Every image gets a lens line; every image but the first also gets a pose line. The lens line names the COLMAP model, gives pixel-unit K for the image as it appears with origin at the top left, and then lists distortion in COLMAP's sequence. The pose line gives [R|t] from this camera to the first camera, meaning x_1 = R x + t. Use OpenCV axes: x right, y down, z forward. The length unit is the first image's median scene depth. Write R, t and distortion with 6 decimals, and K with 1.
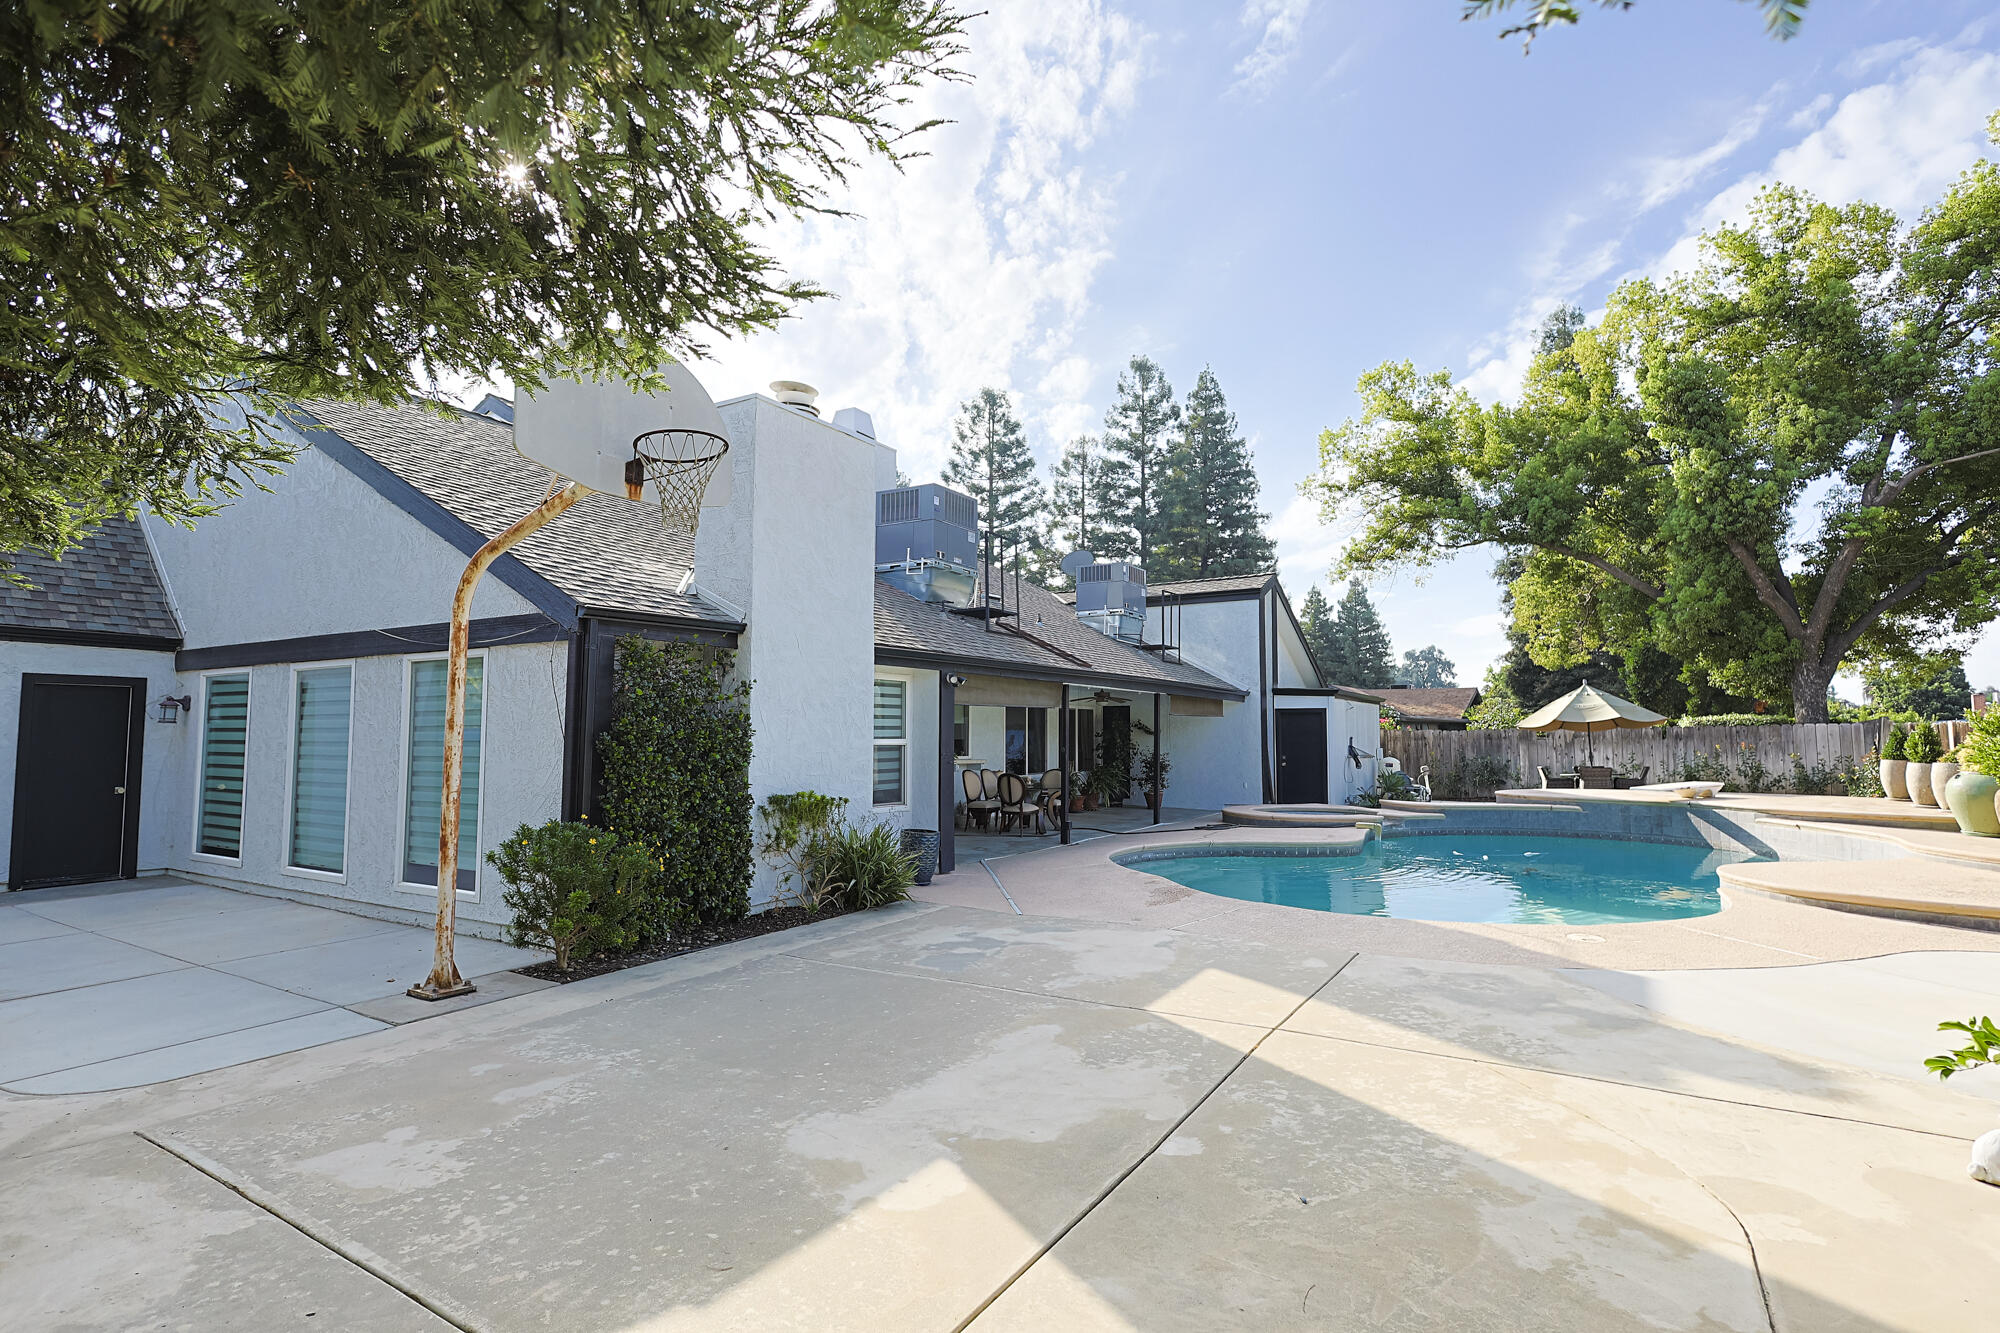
lens RADIAL K [[975.1, 0, 1004.9], [0, 975.1, 667.8], [0, 0, 1]] dist [-0.001463, 0.000245]
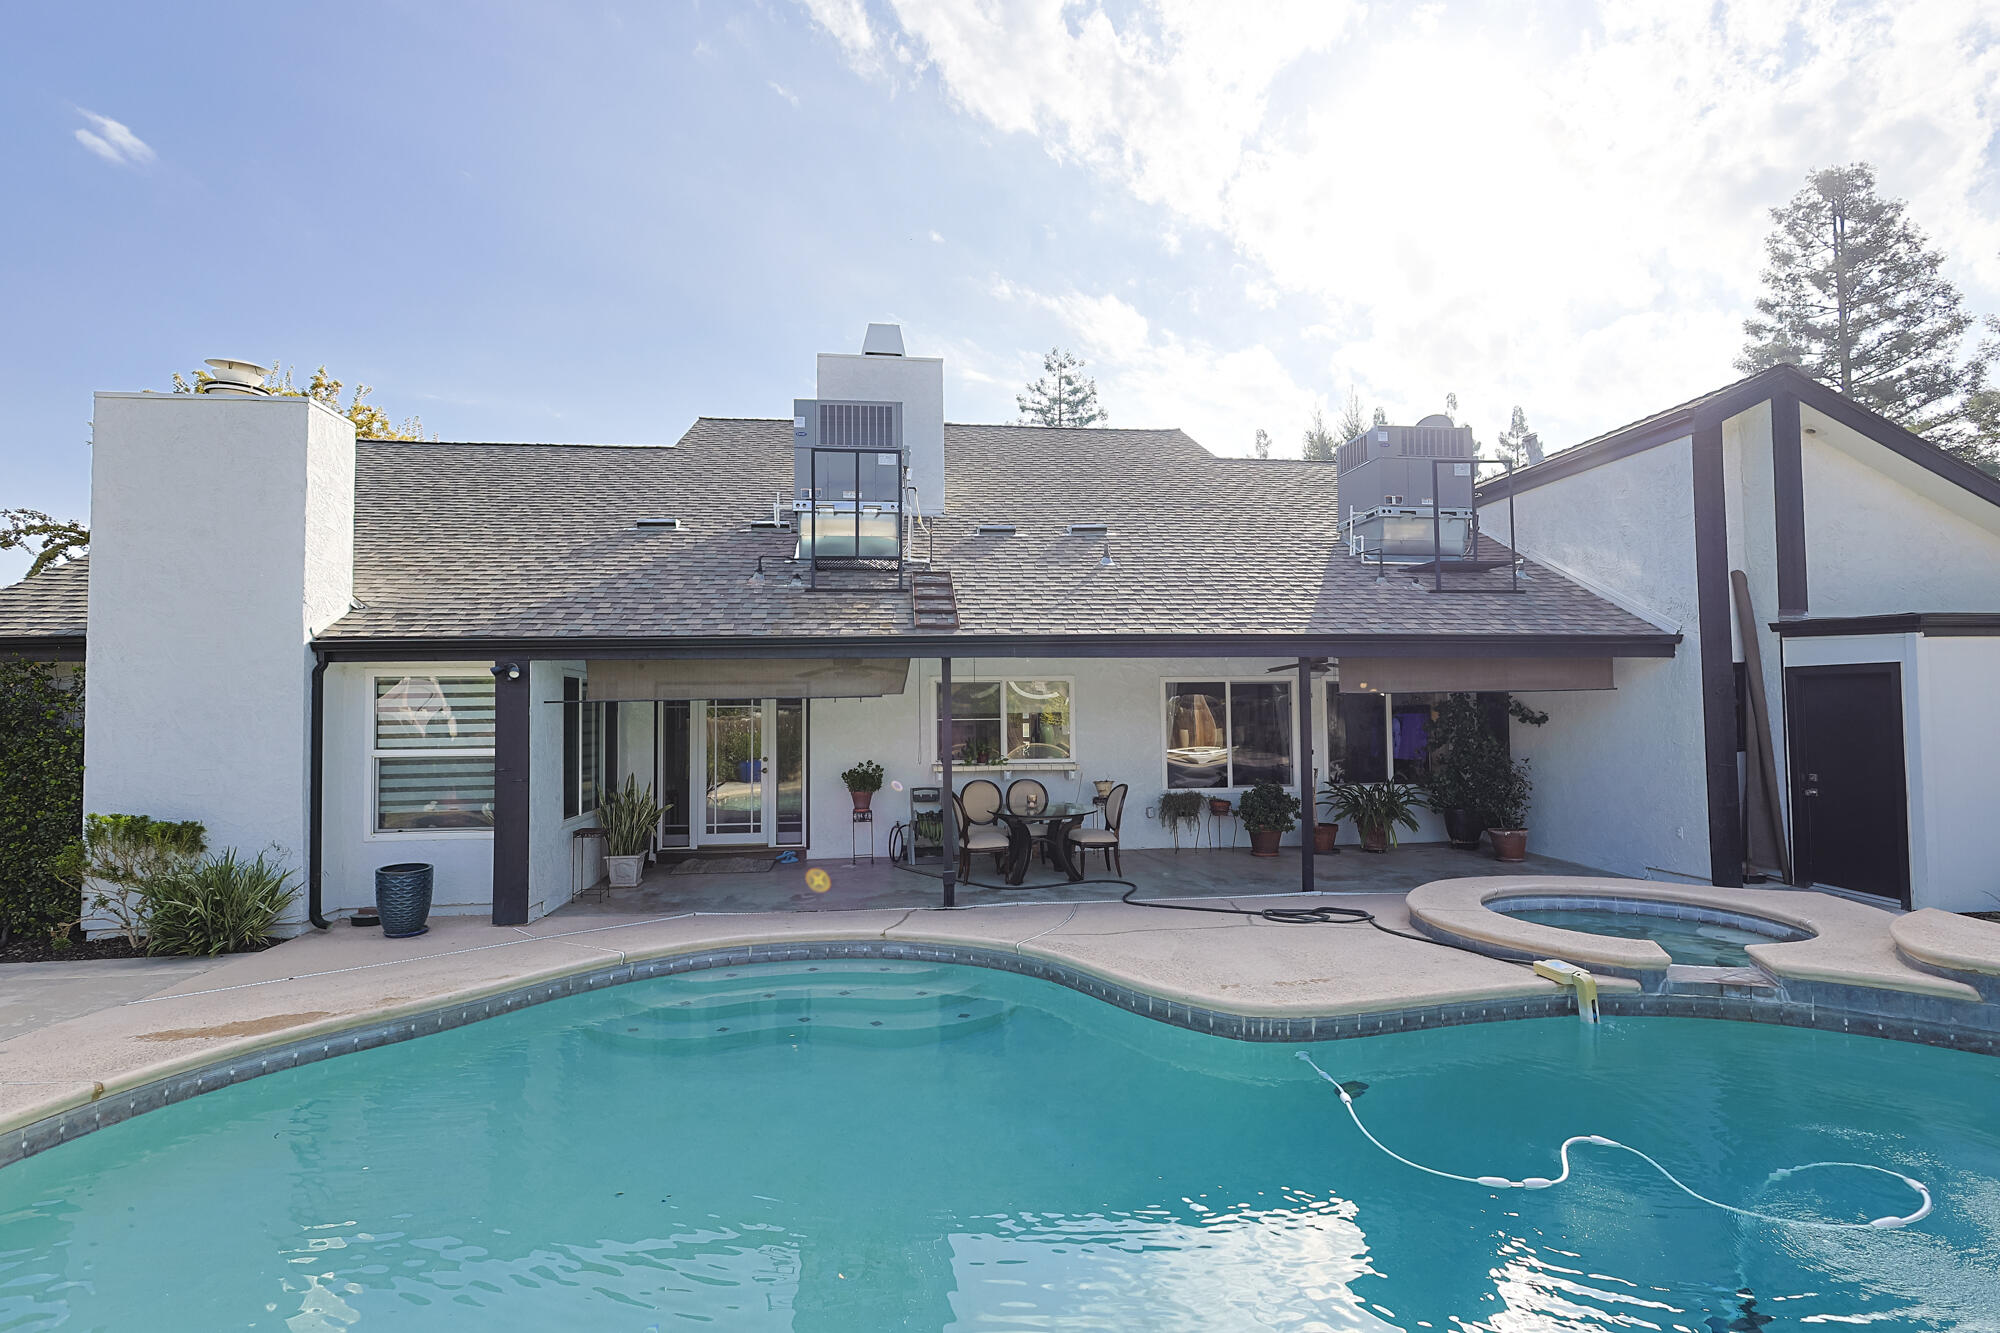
lens RADIAL K [[975.1, 0, 1004.9], [0, 975.1, 667.8], [0, 0, 1]] dist [-0.001463, 0.000245]
pose [[0.614703, -0.038854, -0.787801, 1.022518], [0.065511, 0.997850, 0.001903, 0.043934], [0.786034, -0.052779, 0.615927, 1.096388]]
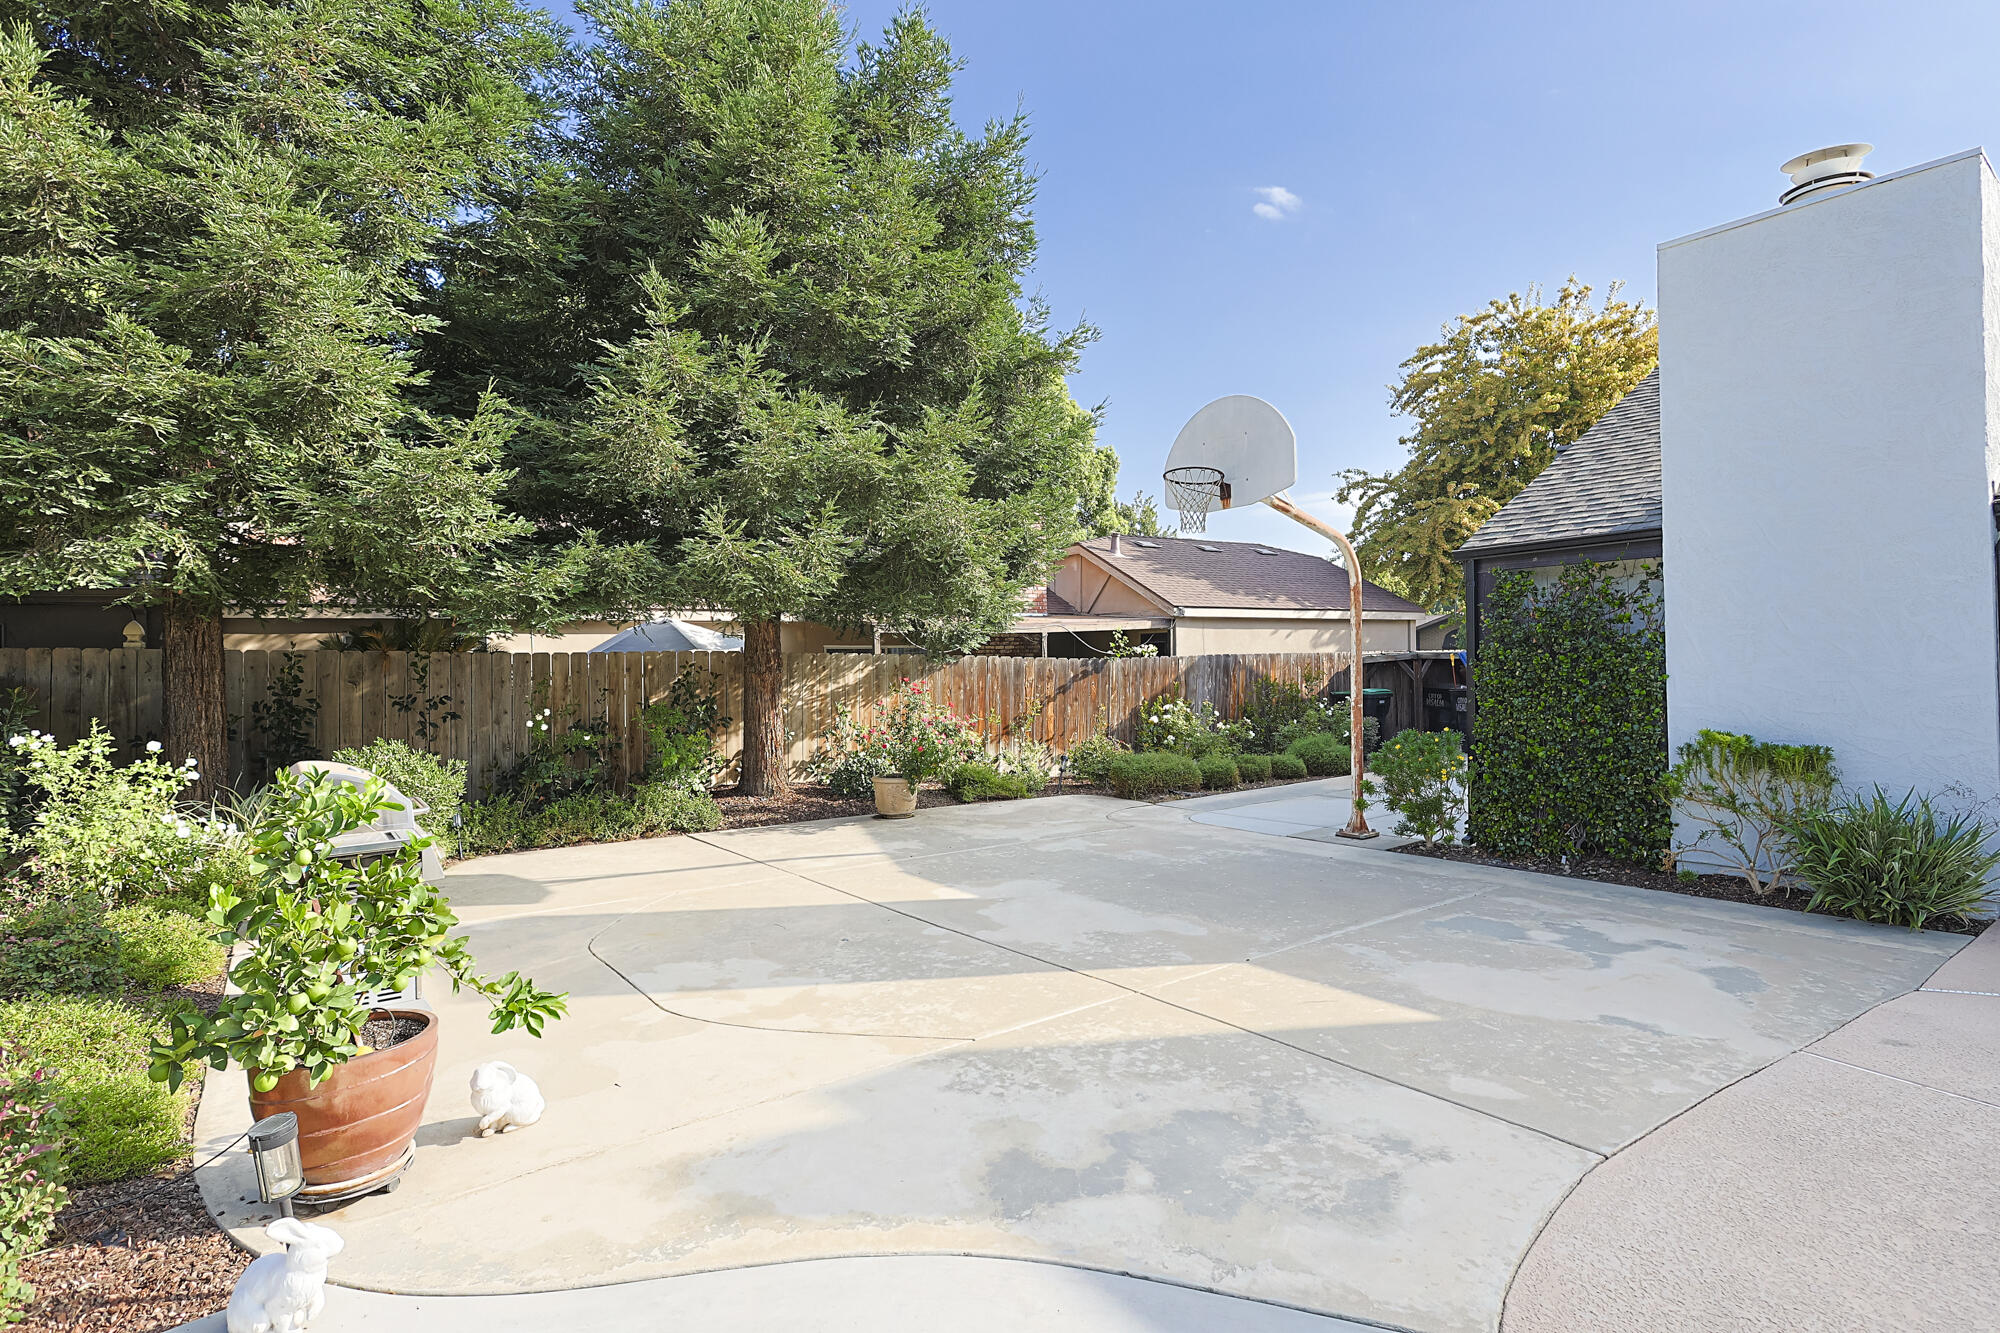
lens RADIAL K [[981.3, 0, 1008.1], [0, 981.3, 658.4], [0, 0, 1]] dist [0.001835, 0.000325]
pose [[-0.355612, 0.005676, -0.934616, 0.712648], [0.086438, 0.995896, -0.026841, 0.042135], [0.930628, -0.090331, -0.354644, 0.746903]]
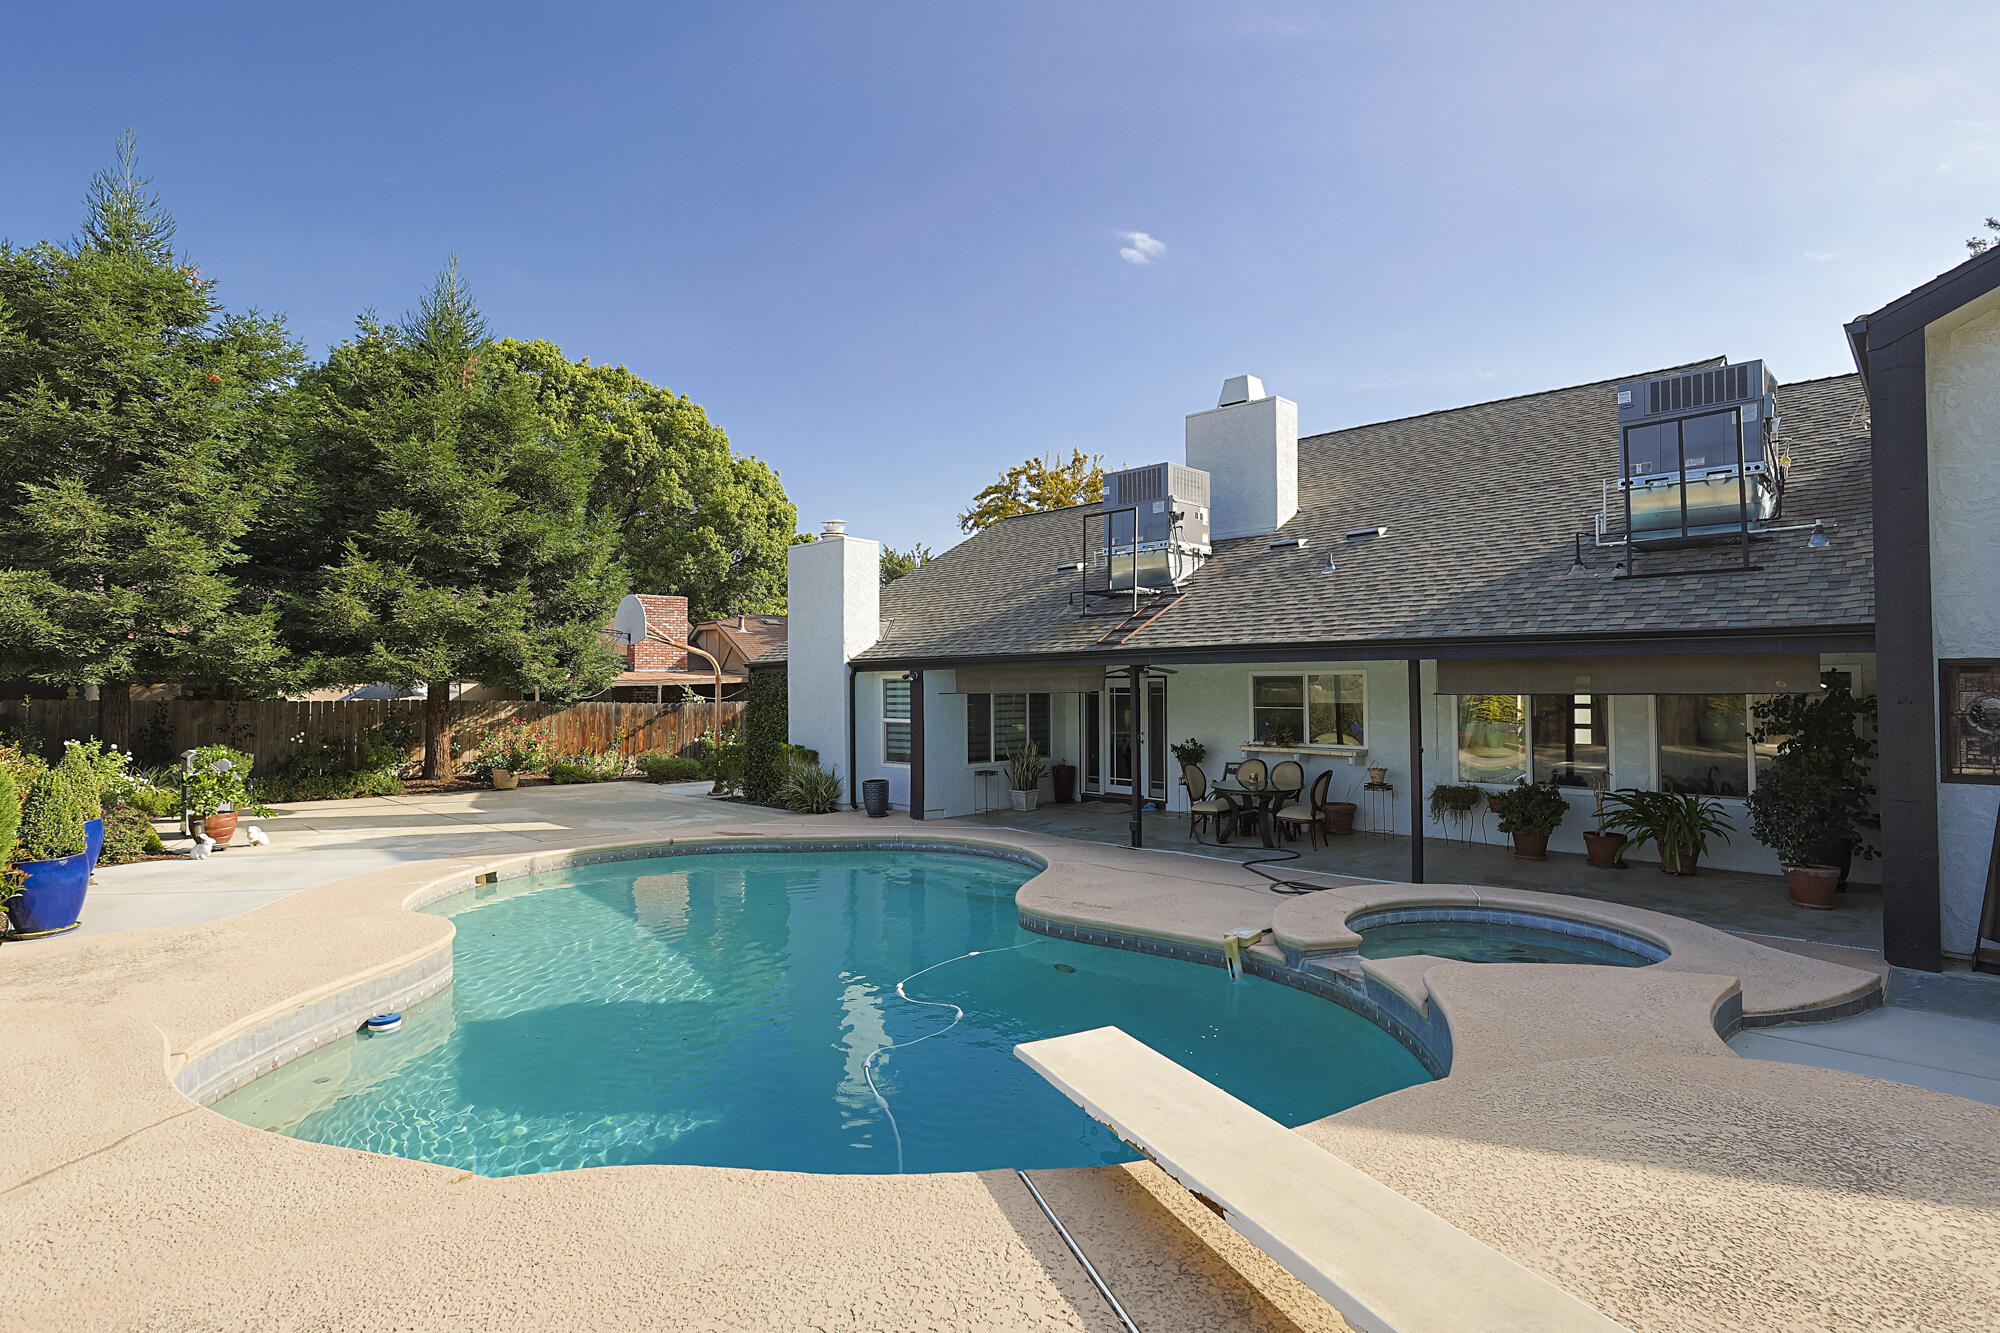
lens RADIAL K [[975.1, 0, 1004.9], [0, 975.1, 667.8], [0, 0, 1]] dist [-0.001463, 0.000245]
pose [[-0.227325, -0.012925, -0.973733, 1.611542], [0.075695, 0.996652, -0.030900, 0.067169], [0.970873, -0.080731, -0.225586, 1.871387]]
